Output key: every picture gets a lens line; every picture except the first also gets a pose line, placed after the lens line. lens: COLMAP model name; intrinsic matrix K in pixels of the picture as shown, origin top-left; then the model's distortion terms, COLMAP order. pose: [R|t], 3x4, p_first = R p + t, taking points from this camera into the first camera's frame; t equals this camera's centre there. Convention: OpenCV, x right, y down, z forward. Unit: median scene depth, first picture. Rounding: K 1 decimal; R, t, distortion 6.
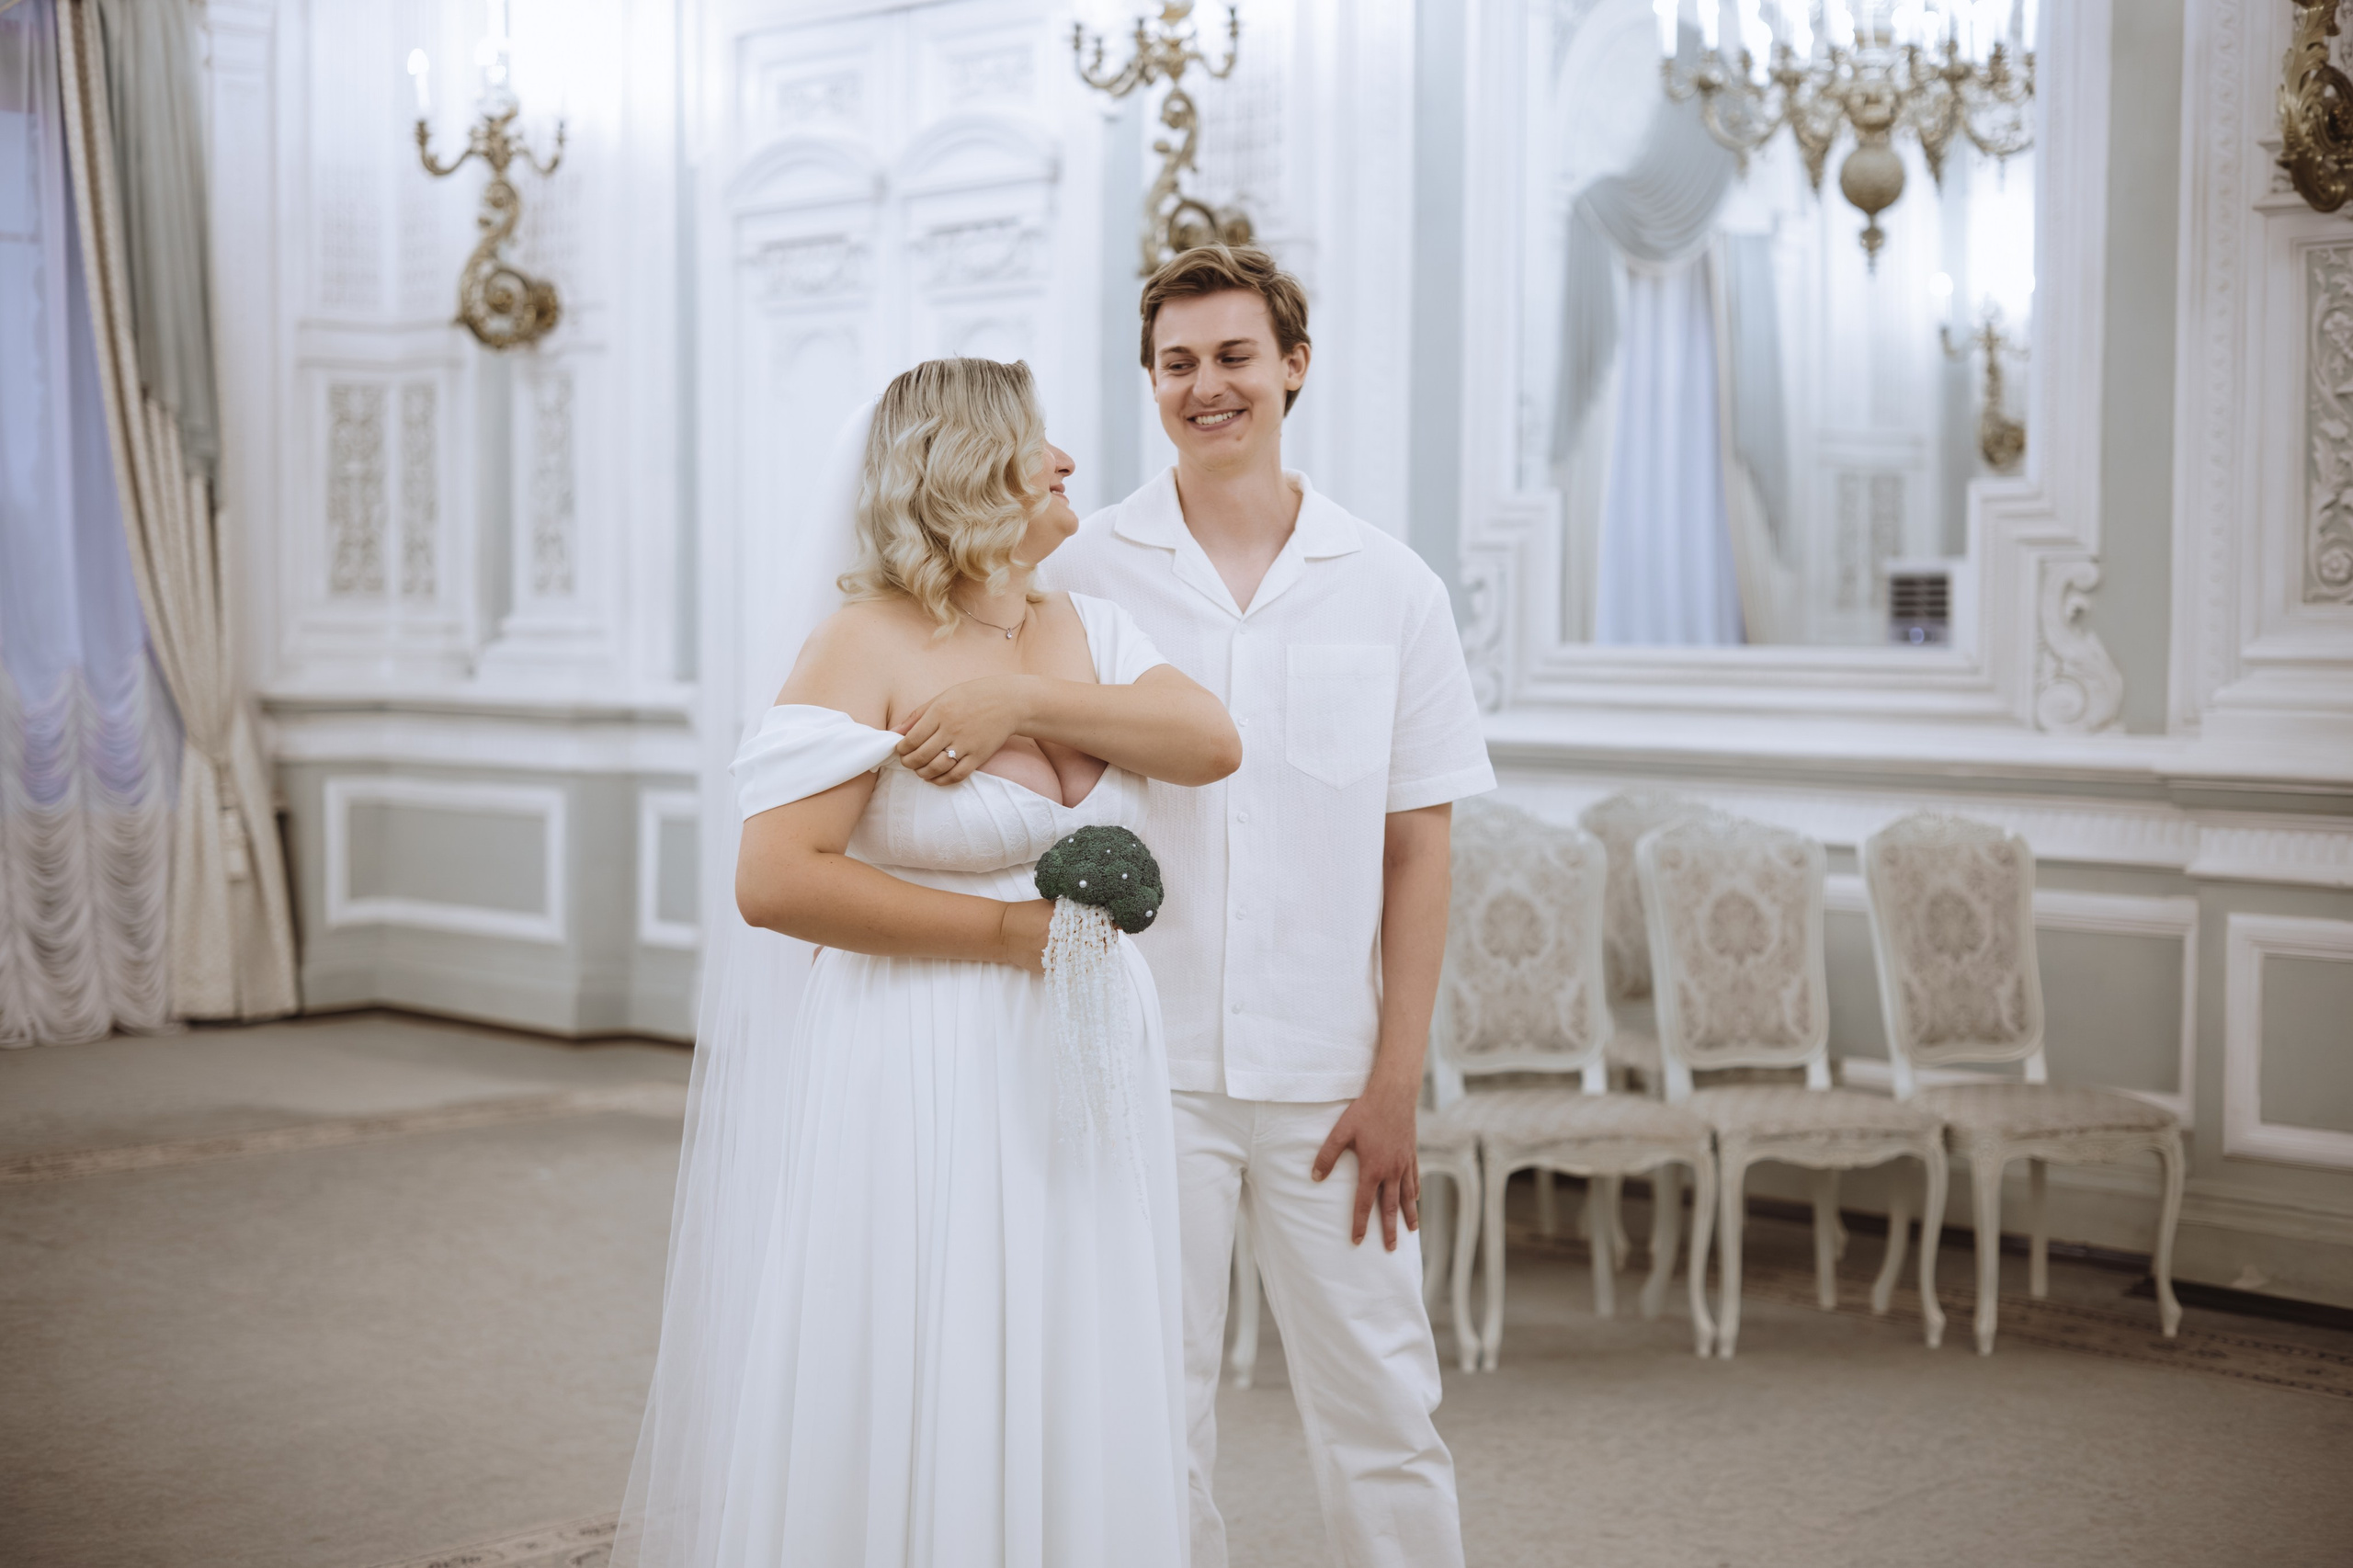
lens RADIAL K [[3419.4, 0, 1127.7], [0, 3419.4, 780.1], [0, 0, 1]] dist [0.032057, -0.025911]
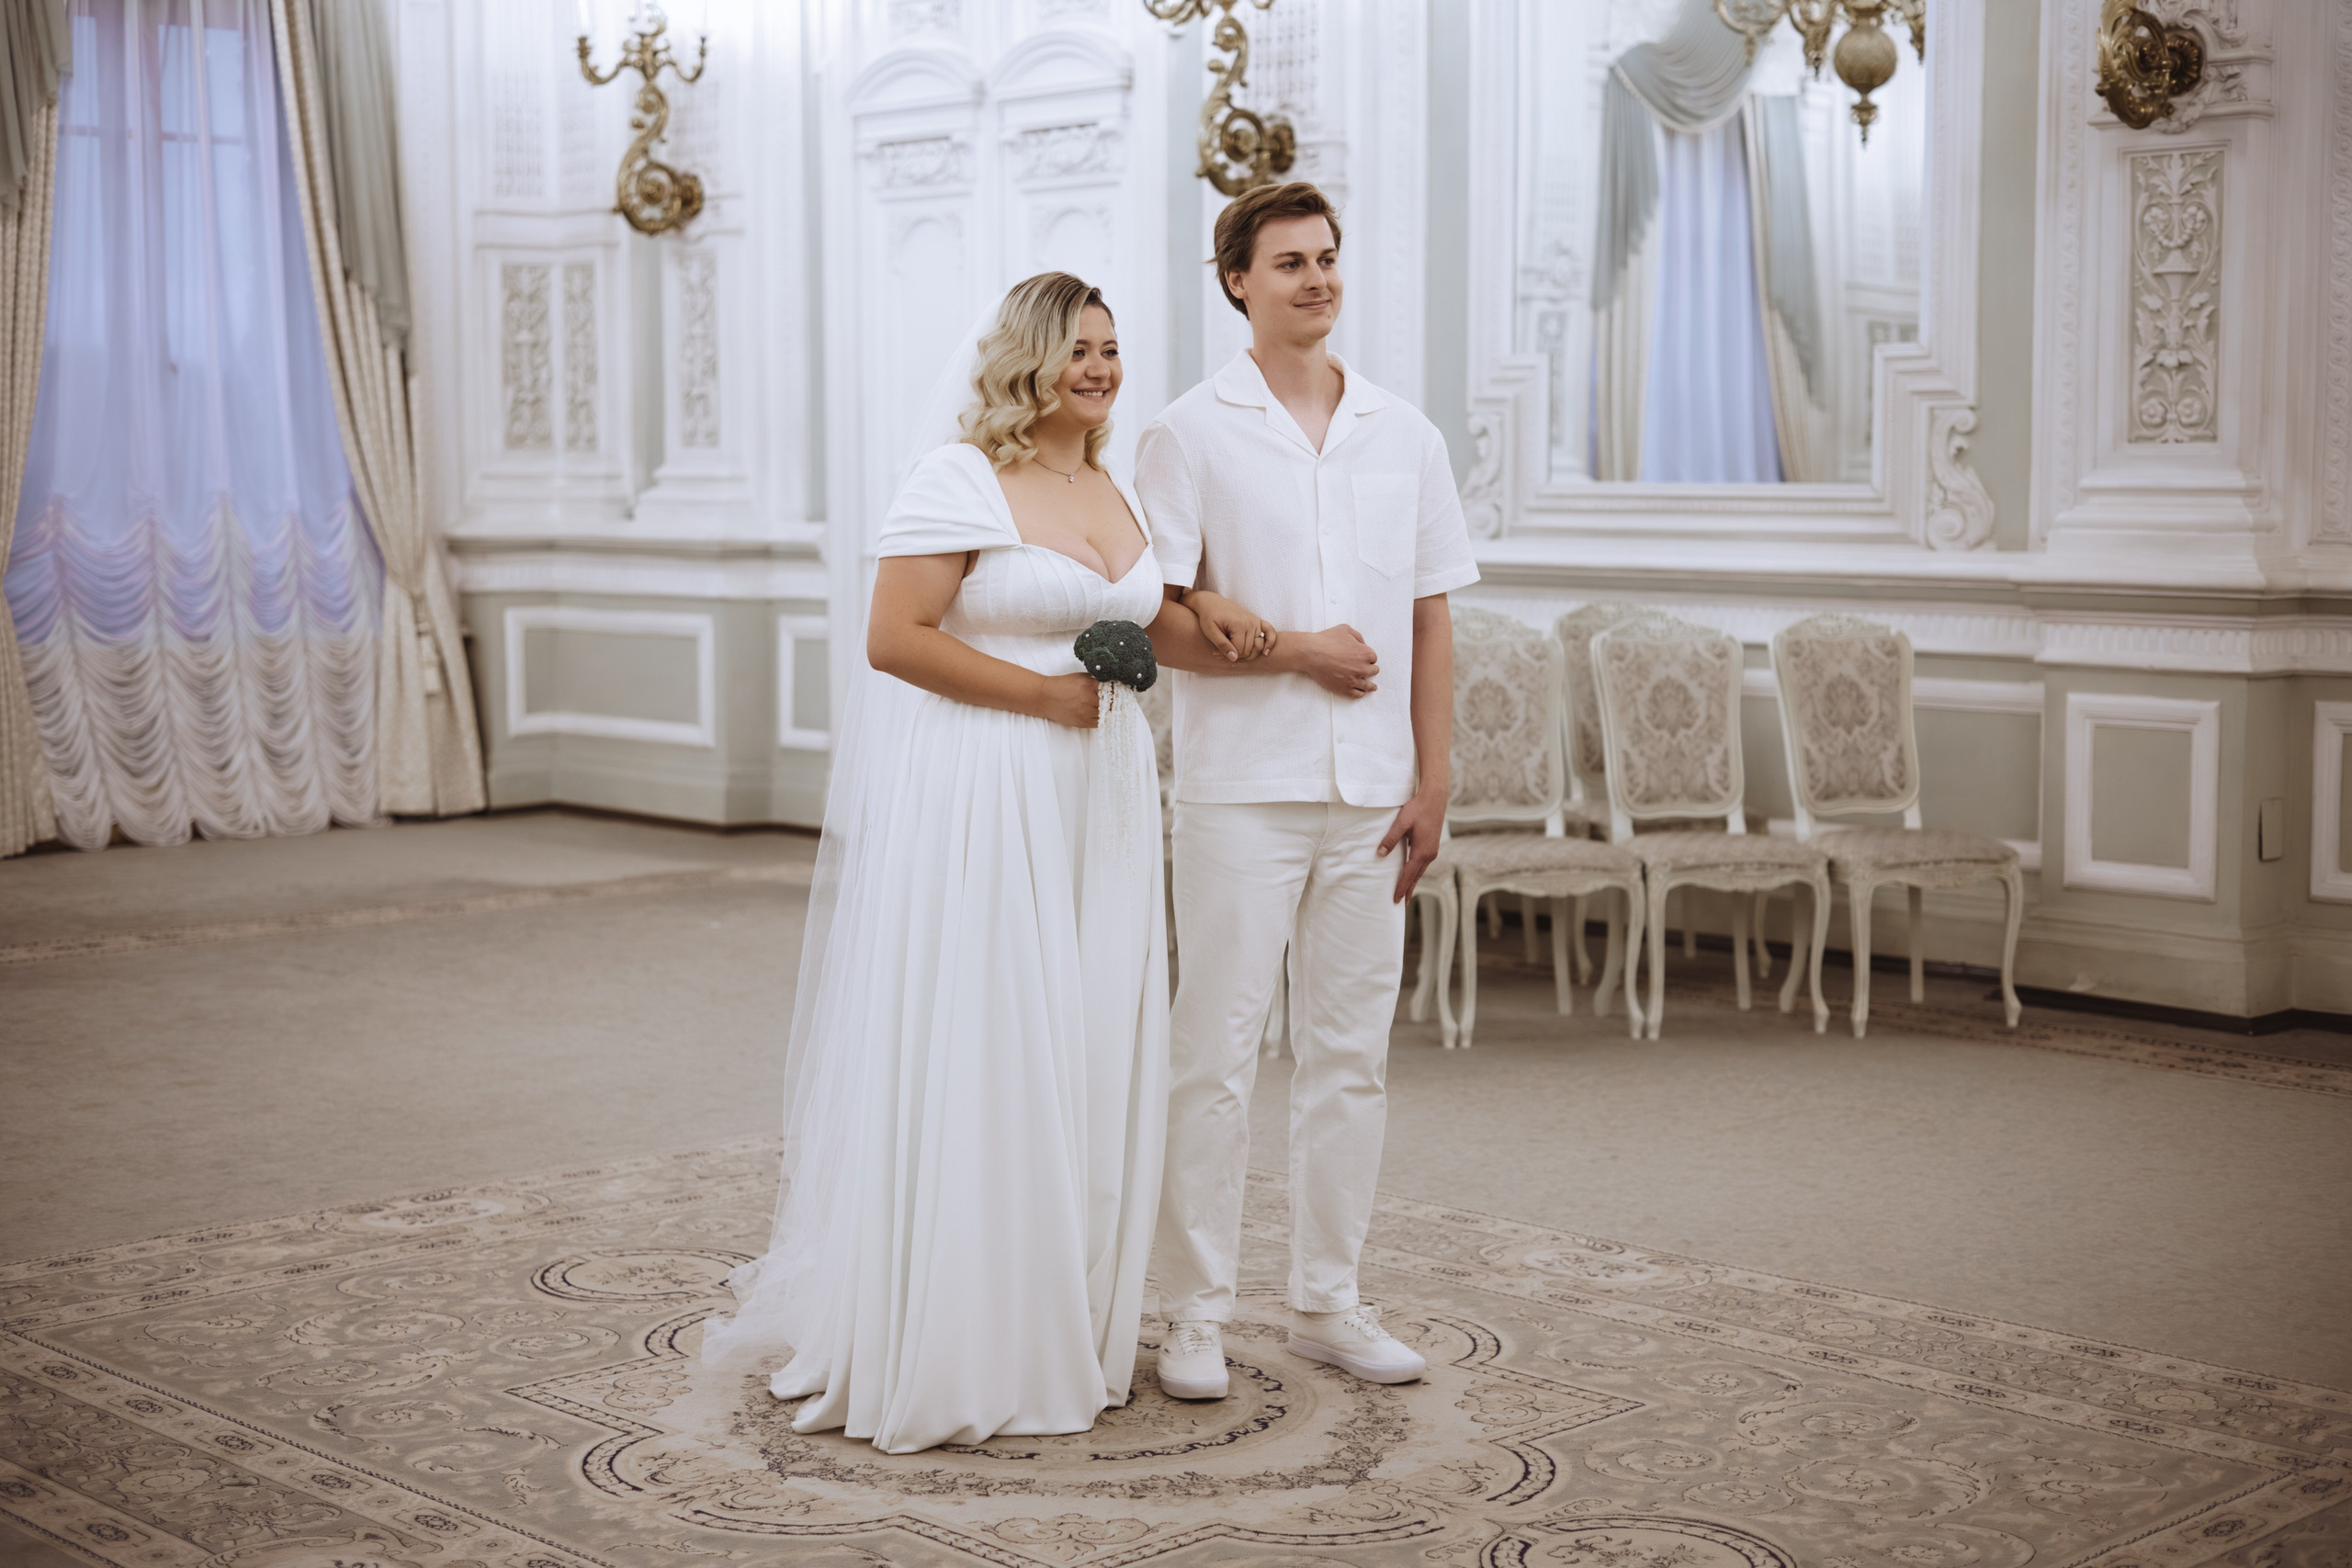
lens RADIAL K [[3417.7, 0, 1127.2], [0, 3417.7, 780.1], [0, 0, 1]] dist [0.032057, -0.025911]
pose [[0.999571, -0.007339, -0.028365, 0.008795], [0.008660, 0.998870, 0.046726, 0.005947], [0.027991, -0.046951, 0.998505, -0.161177]]
